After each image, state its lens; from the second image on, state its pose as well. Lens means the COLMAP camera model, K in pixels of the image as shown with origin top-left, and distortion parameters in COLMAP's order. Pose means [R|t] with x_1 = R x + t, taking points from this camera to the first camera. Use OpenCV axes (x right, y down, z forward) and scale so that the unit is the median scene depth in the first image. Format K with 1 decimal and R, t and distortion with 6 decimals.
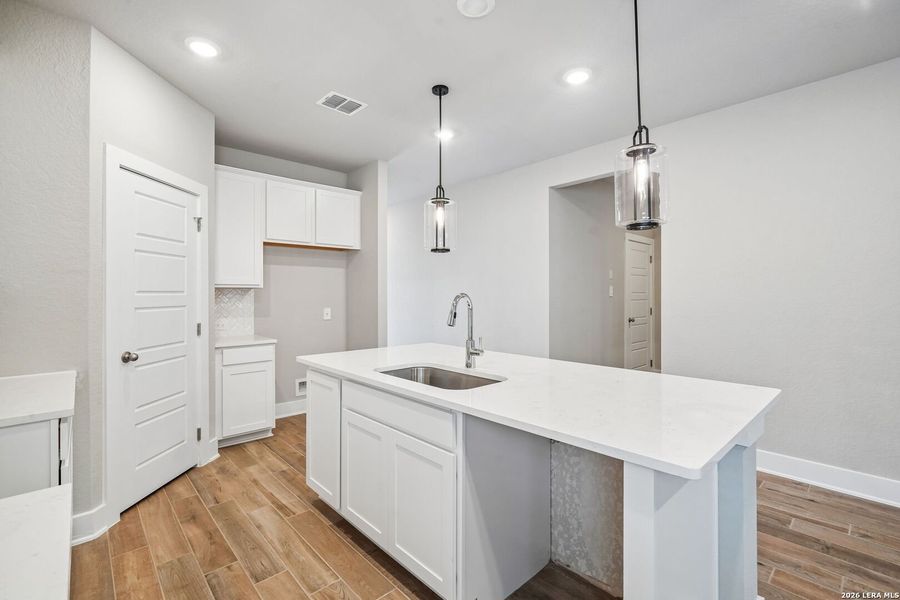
lens RADIAL K [[403.2, 0, 454.0], [0, 403.2, 298.7], [0, 0, 1]] dist [-0.001942, 0.000603]
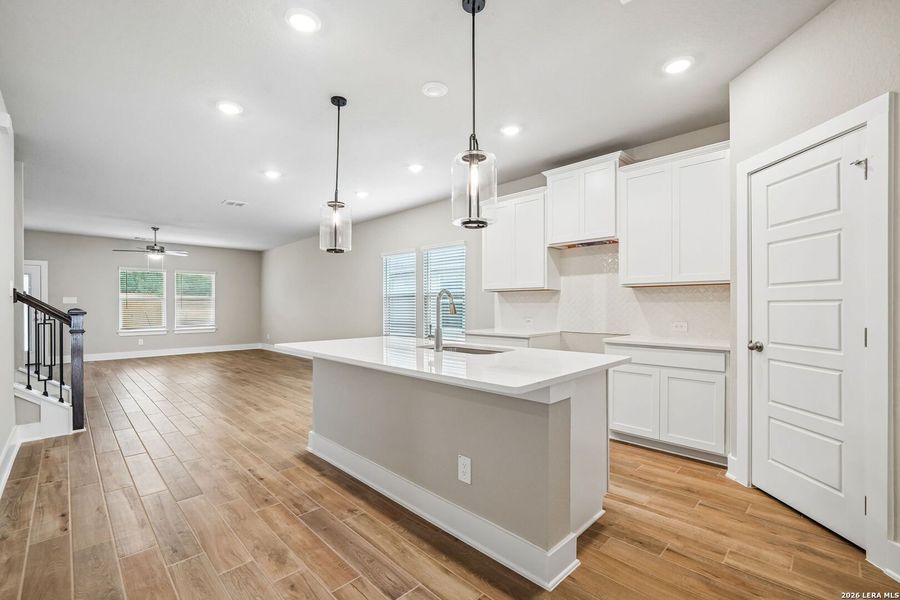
lens RADIAL K [[403.2, 0, 450.6], [0, 403.2, 302.0], [0, 0, 1]] dist [-0.001942, 0.000603]
pose [[-0.999682, 0.006089, -0.024477, 0.024587], [0.006132, 0.999980, -0.001679, 0.019012], [0.024467, -0.001829, -0.999699, 1.635231]]
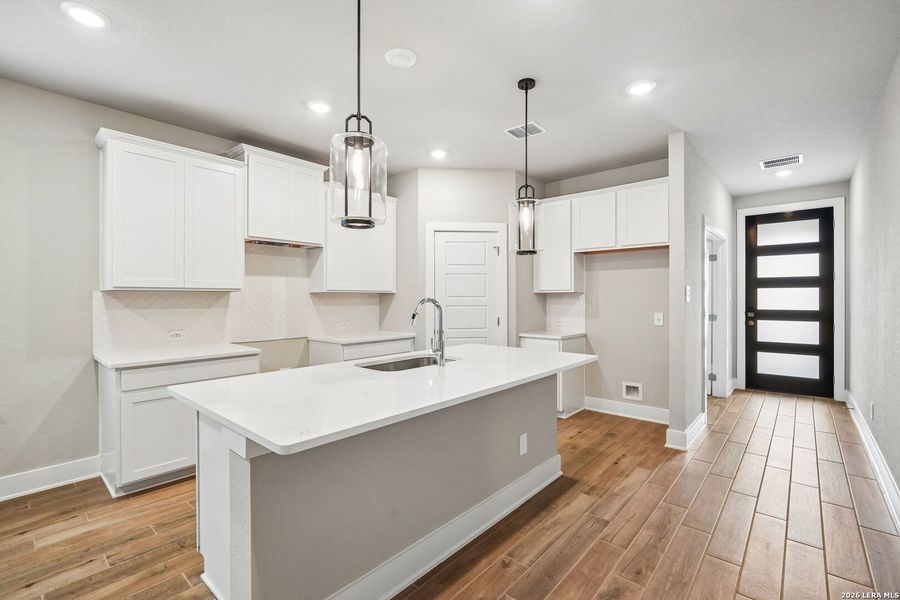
lens RADIAL K [[403.2, 0, 455.8], [0, 403.2, 300.0], [0, 0, 1]] dist [-0.001942, 0.000603]
pose [[0.113780, 0.005689, -0.993490, 0.838957], [-0.006246, 0.999968, 0.005011, -0.010746], [0.993486, 0.005636, 0.113812, 0.689657]]
